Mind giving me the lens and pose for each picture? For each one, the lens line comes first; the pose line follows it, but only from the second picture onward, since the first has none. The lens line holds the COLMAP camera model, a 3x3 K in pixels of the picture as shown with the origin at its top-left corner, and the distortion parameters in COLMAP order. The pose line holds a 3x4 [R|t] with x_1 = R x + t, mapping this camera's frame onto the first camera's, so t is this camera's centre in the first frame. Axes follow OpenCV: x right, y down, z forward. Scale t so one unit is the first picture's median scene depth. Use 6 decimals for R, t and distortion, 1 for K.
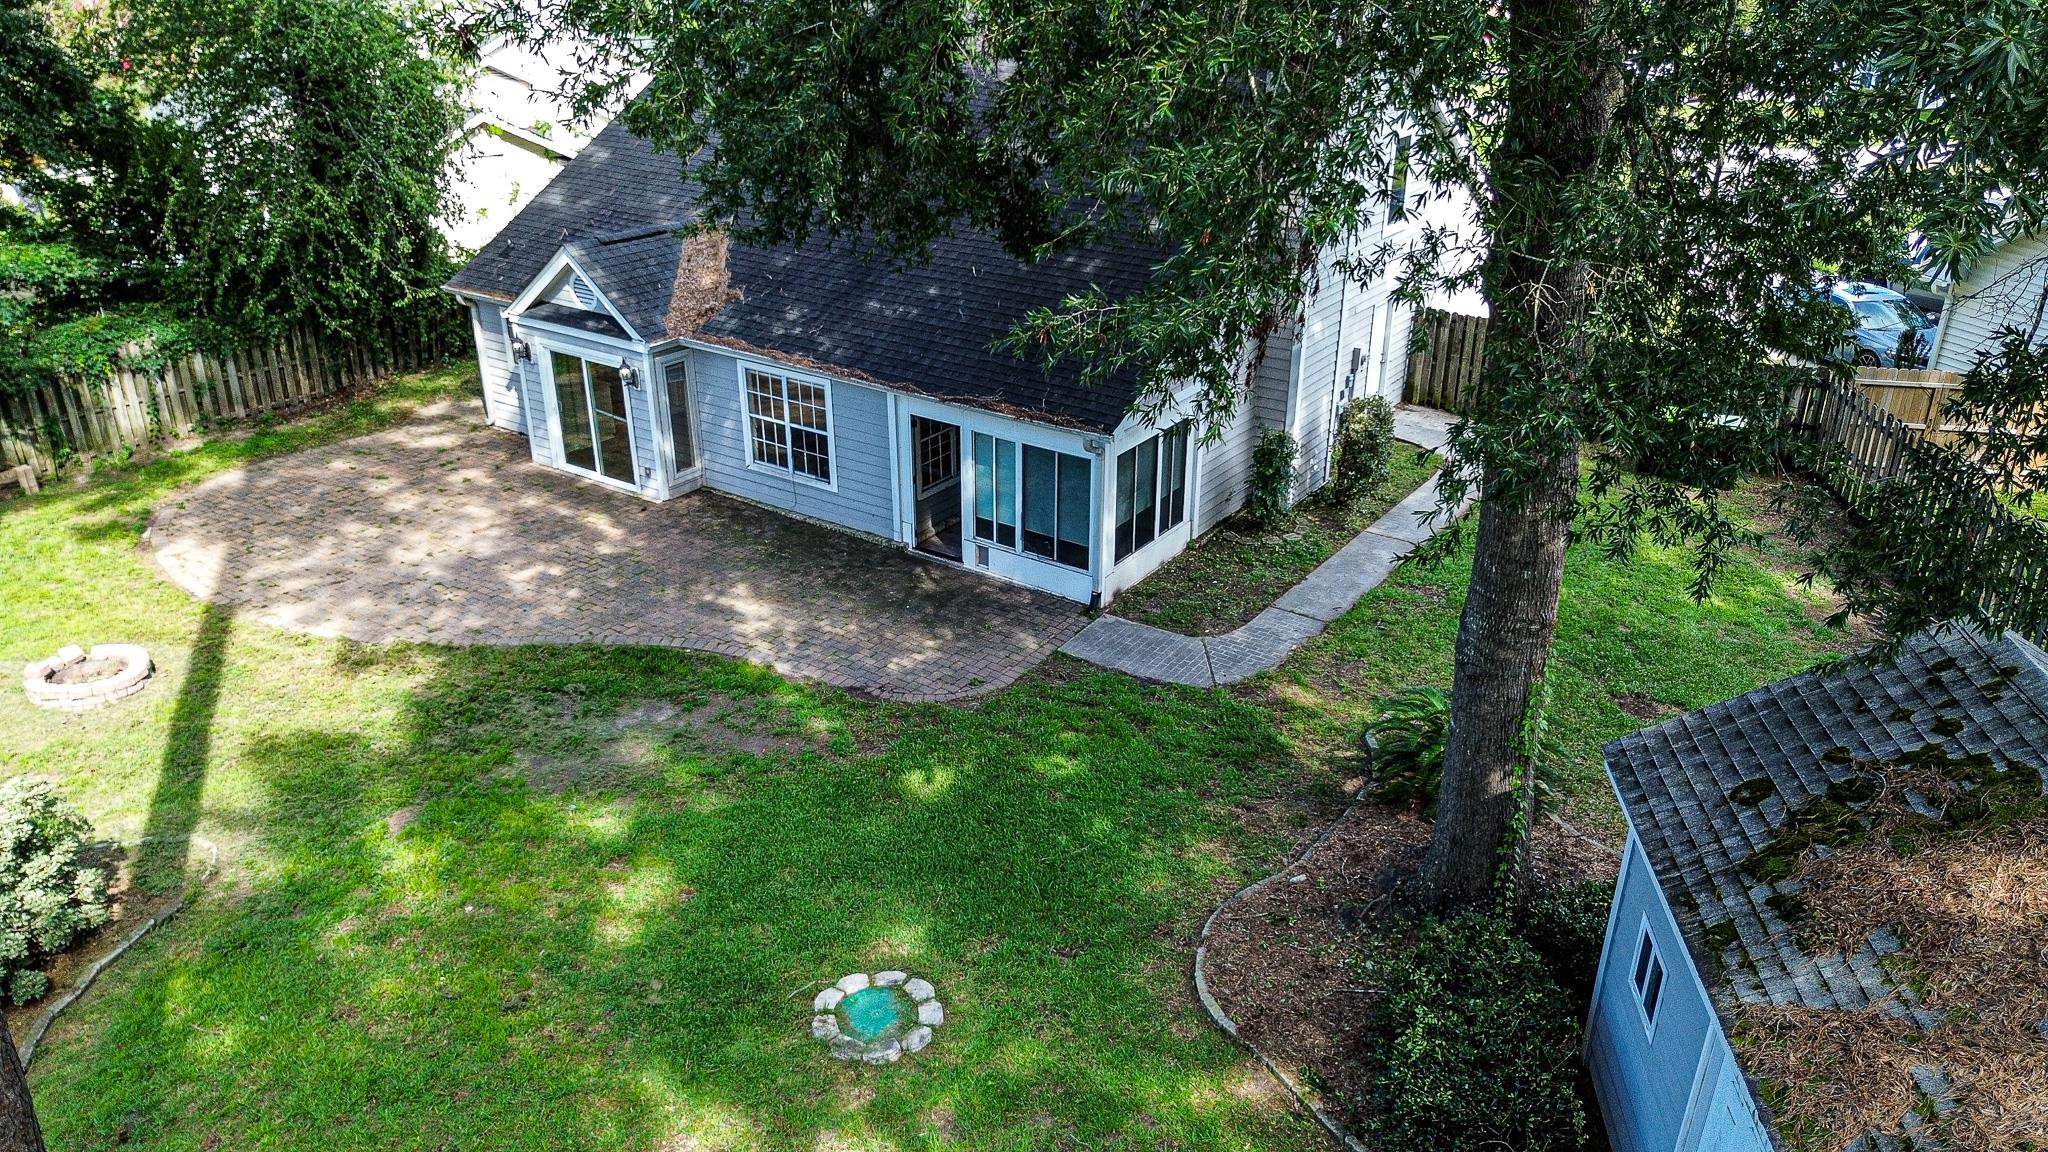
lens RADIAL K [[1445.2, 0, 1022.7], [0, 1445.2, 579.5], [0, 0, 1]] dist [0.041864, -0.037562]
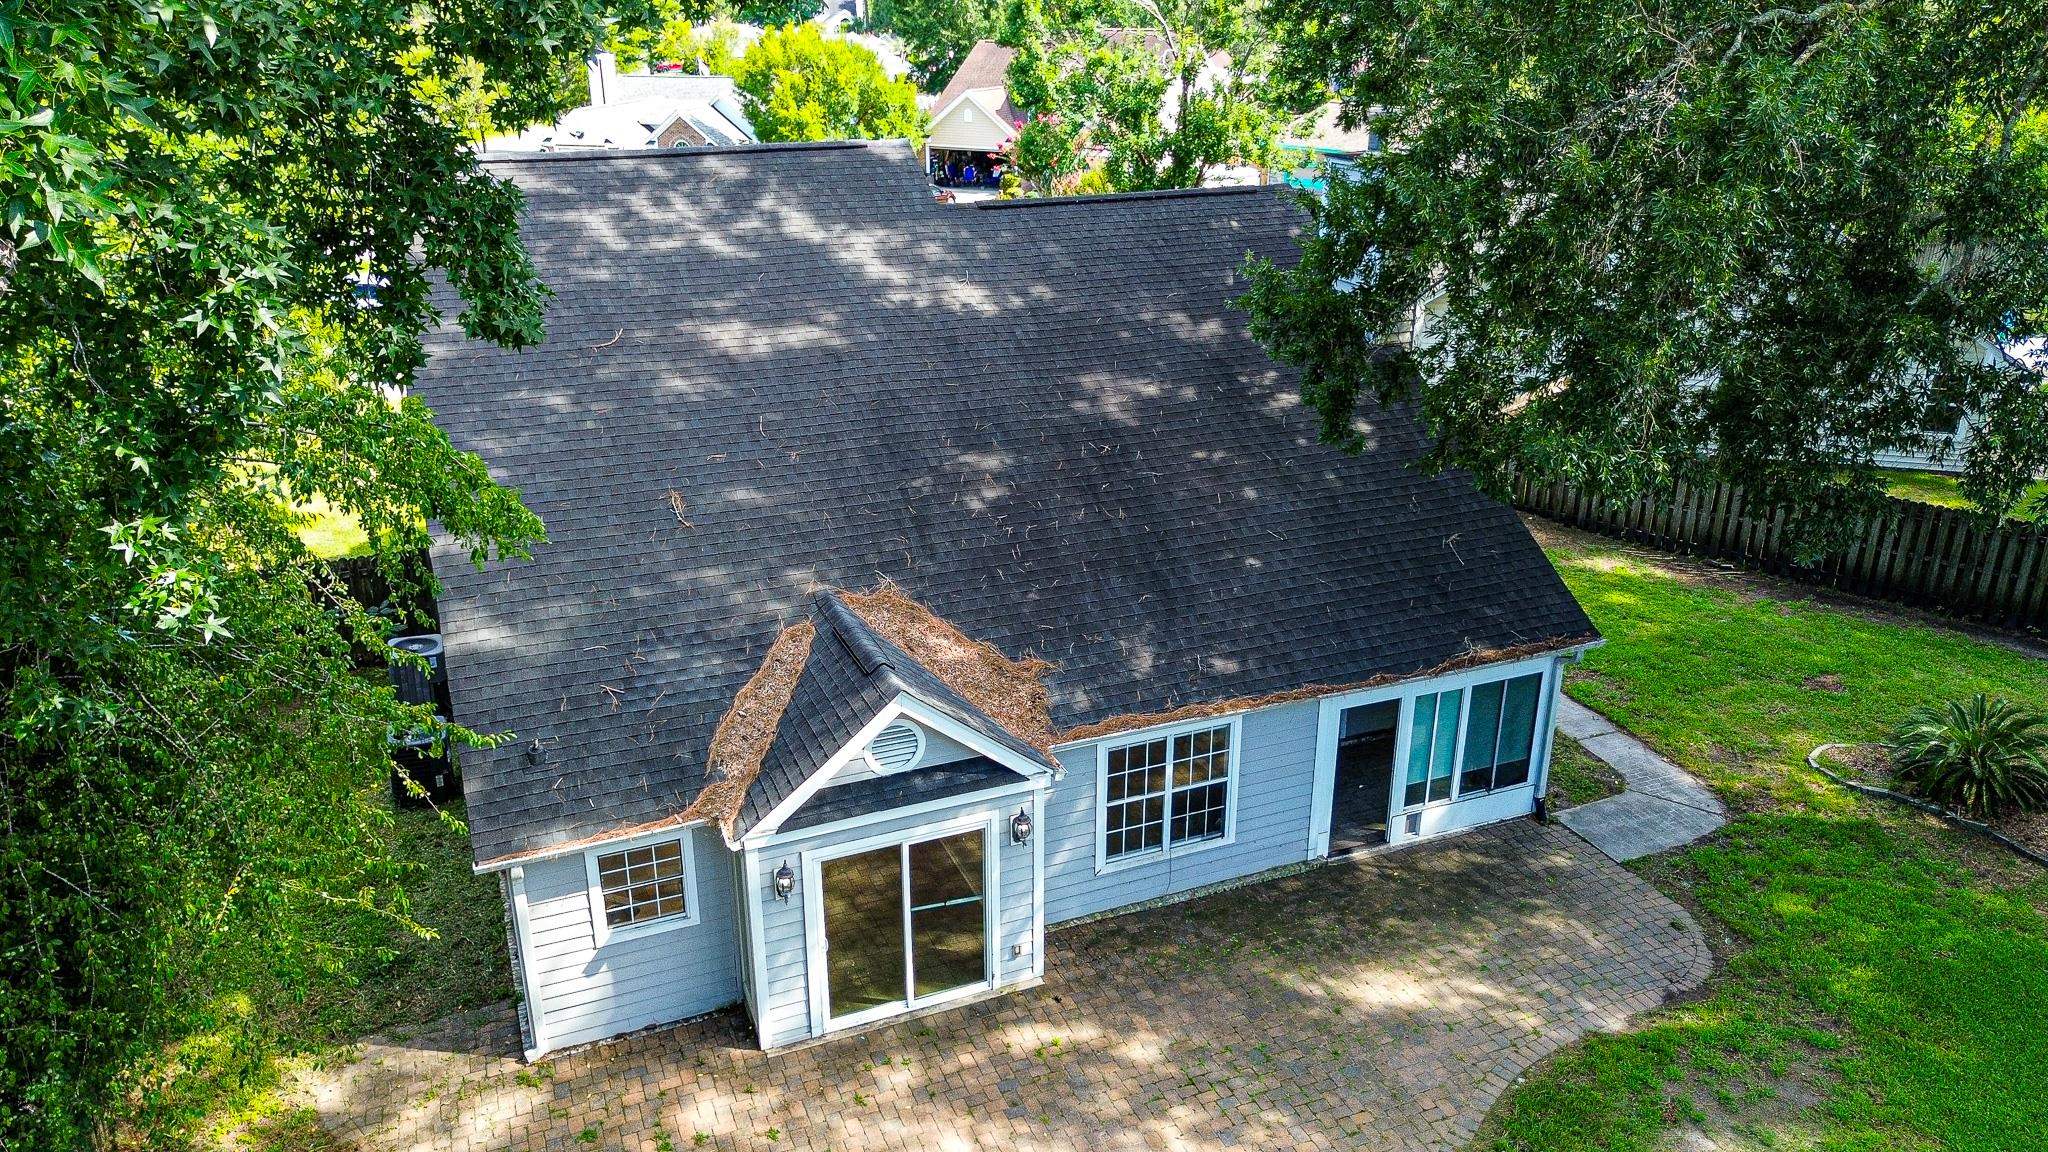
lens RADIAL K [[1445.2, 0, 1024.6], [0, 1445.2, 572.7], [0, 0, 1]] dist [0.041864, -0.037562]
pose [[0.553407, -0.312525, 0.772055, -0.774934], [0.360277, 0.925553, 0.116415, -0.337562], [-0.750960, 0.213729, 0.624803, 0.552619]]
